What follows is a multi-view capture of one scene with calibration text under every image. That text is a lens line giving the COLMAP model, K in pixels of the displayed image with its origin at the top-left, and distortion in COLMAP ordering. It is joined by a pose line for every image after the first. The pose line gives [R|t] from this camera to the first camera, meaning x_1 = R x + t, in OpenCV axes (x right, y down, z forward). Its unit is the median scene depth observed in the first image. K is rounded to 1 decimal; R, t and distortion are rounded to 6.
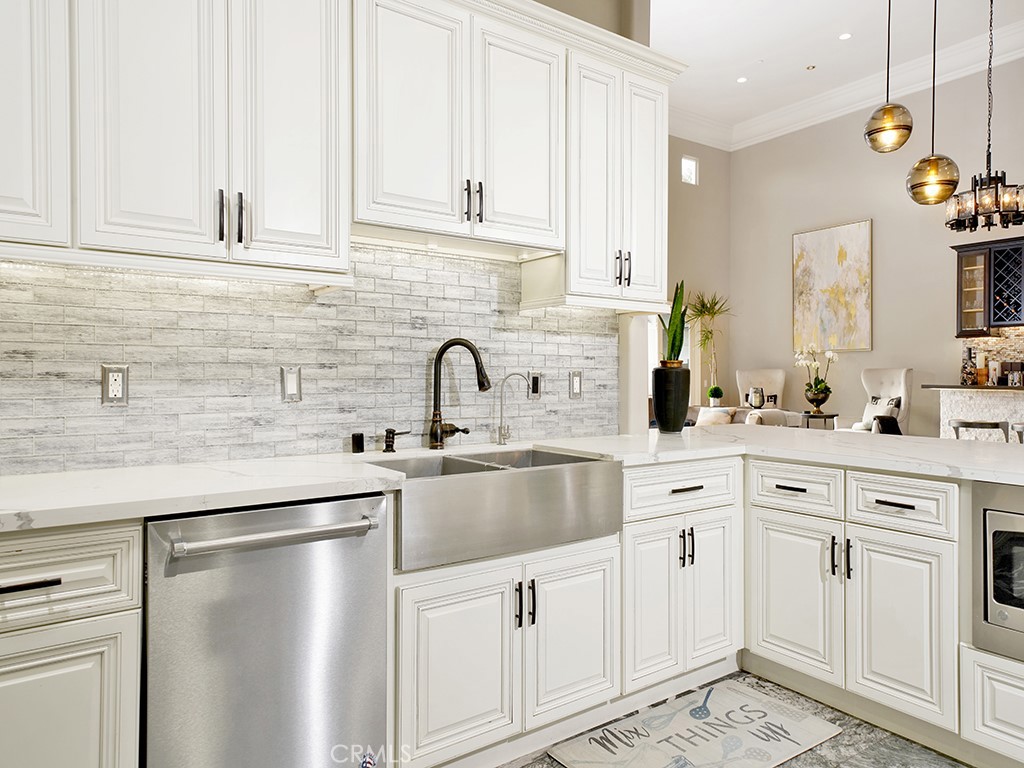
lens RADIAL K [[674.3, 0, 512.0], [0, 674.3, 384.0], [0, 0, 1]] dist [0.002216, 0.000772]
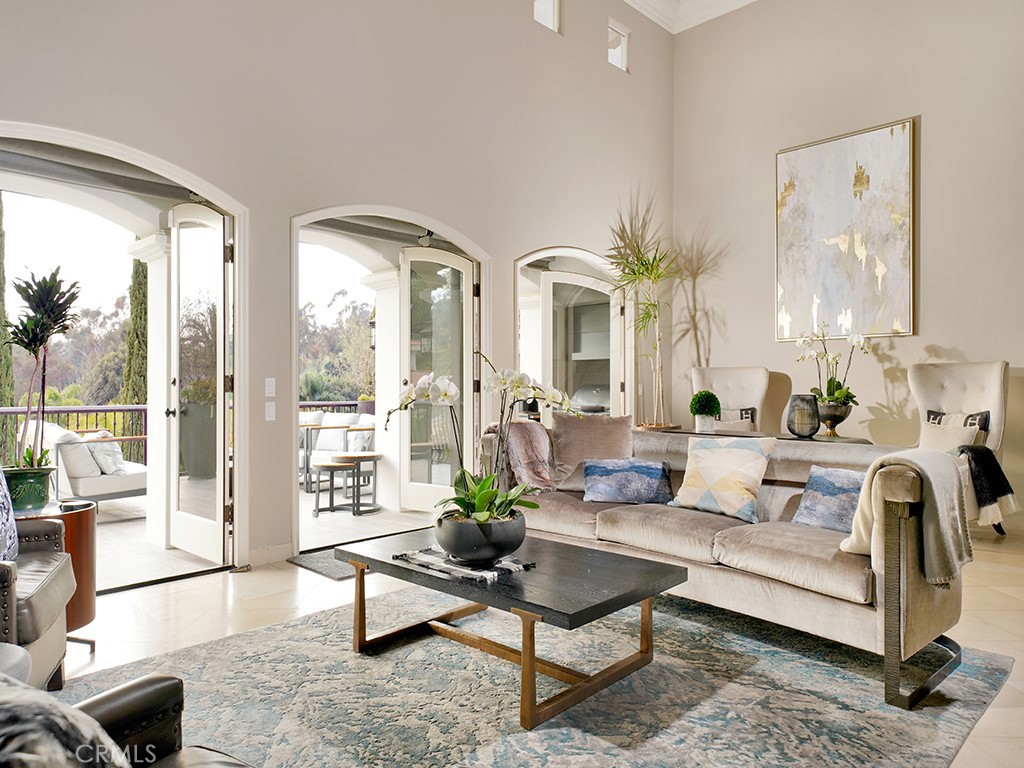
lens RADIAL K [[674.3, 0, 512.0], [0, 674.3, 384.0], [0, 0, 1]] dist [0.002216, 0.000772]
pose [[0.984067, 0.004112, 0.177753, 0.066751], [-0.001158, 0.999860, -0.016718, 0.005072], [-0.177797, 0.016246, 0.983933, 0.460734]]
